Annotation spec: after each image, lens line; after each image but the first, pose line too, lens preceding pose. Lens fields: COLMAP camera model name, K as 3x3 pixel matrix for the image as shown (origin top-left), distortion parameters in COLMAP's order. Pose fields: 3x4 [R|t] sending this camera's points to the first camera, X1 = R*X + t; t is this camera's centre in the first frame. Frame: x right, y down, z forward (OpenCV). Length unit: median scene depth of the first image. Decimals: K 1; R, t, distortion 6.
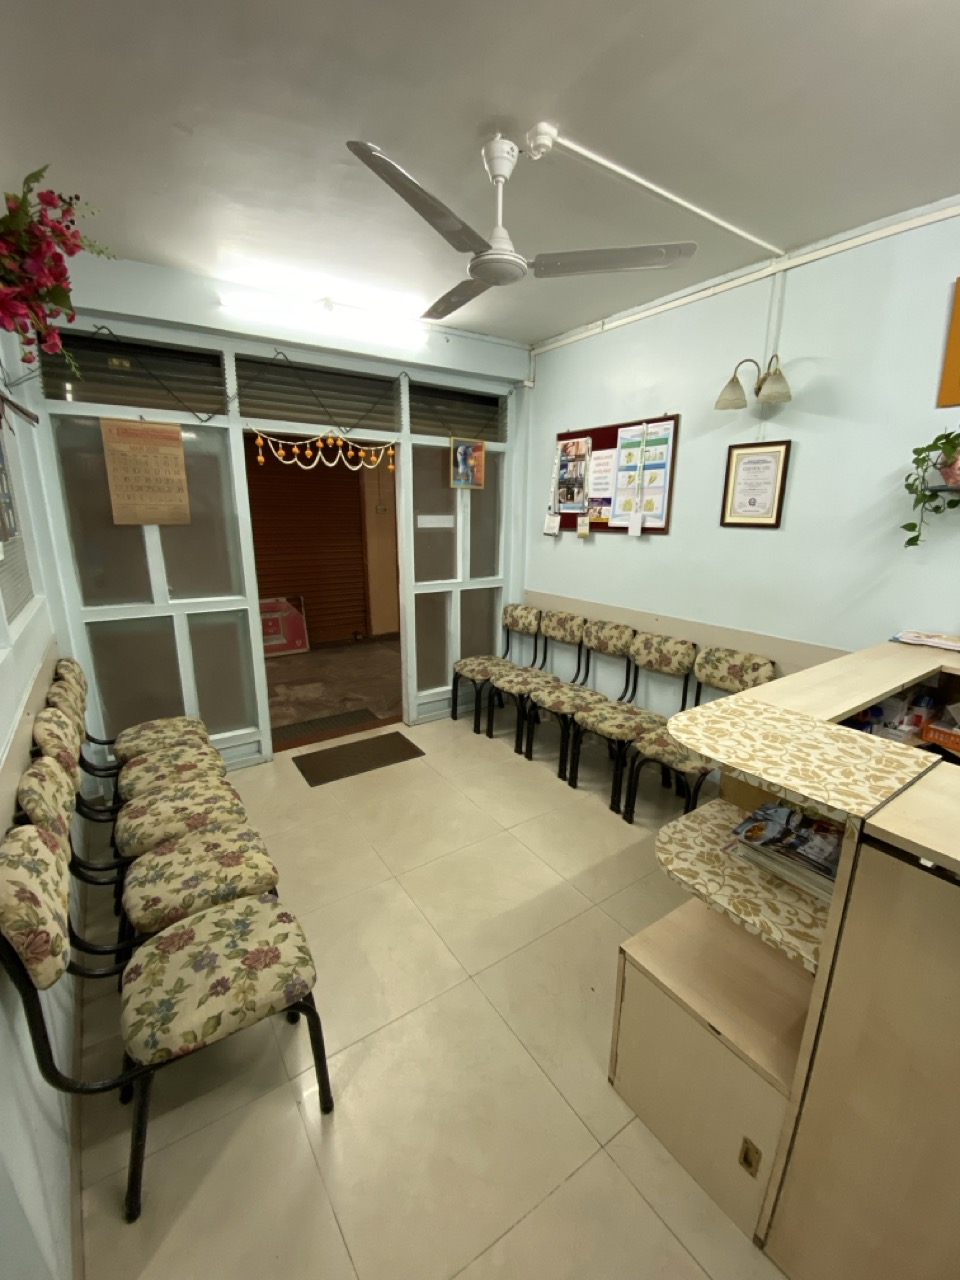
lens RADIAL K [[517.4, 0, 480.0], [0, 517.4, 640.0], [0, 0, 1]] dist [0.012368, -0.019142]
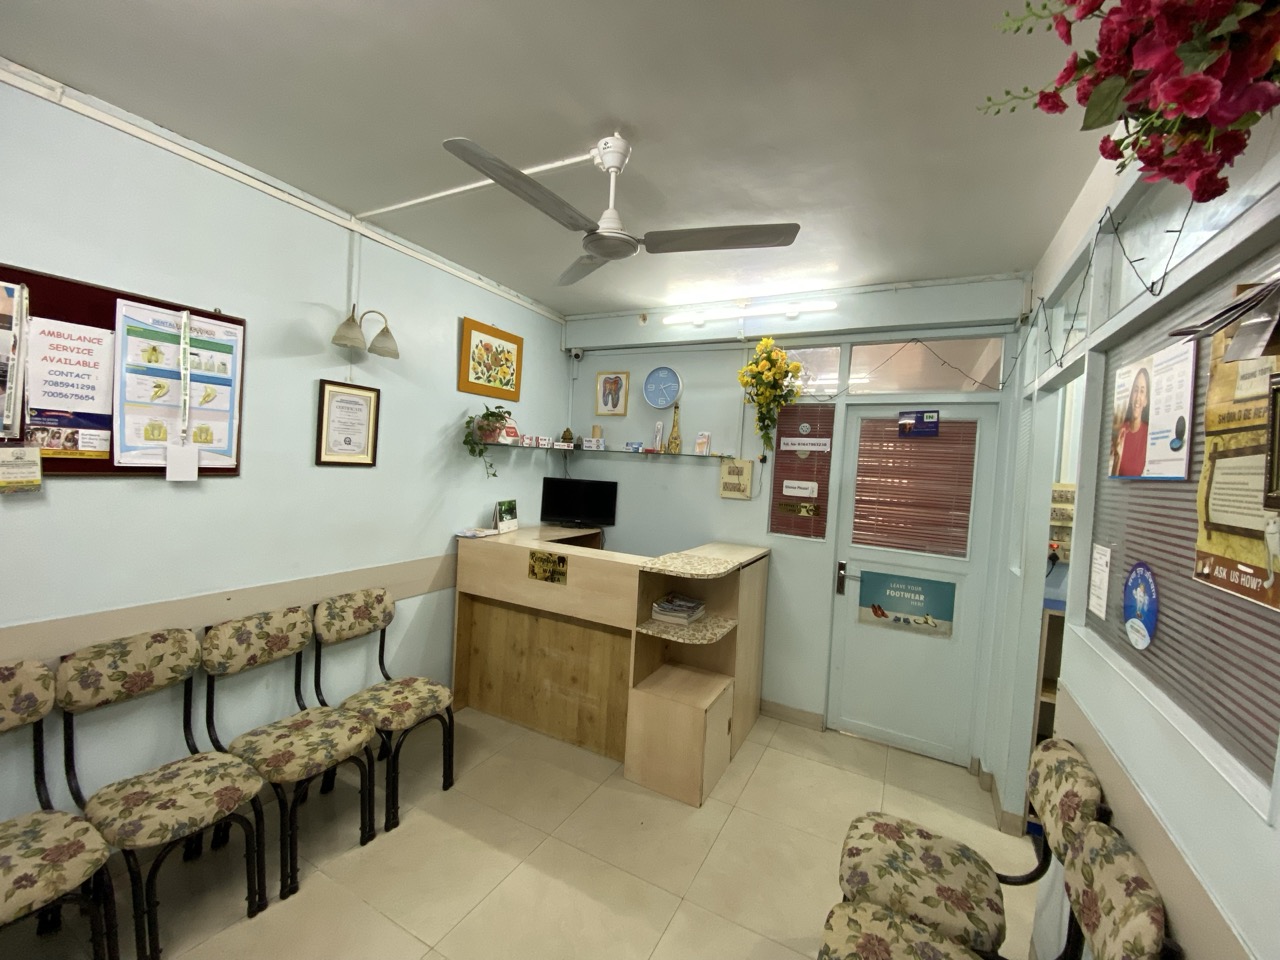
lens RADIAL K [[517.4, 0, 640.0], [0, 517.4, 480.0], [0, 0, 1]] dist [0.012368, -0.019142]
pose [[-0.463443, -0.060481, 0.884060, -0.546888], [0.158562, 0.975906, 0.149886, -0.227110], [-0.871825, 0.209642, -0.442687, 0.867296]]
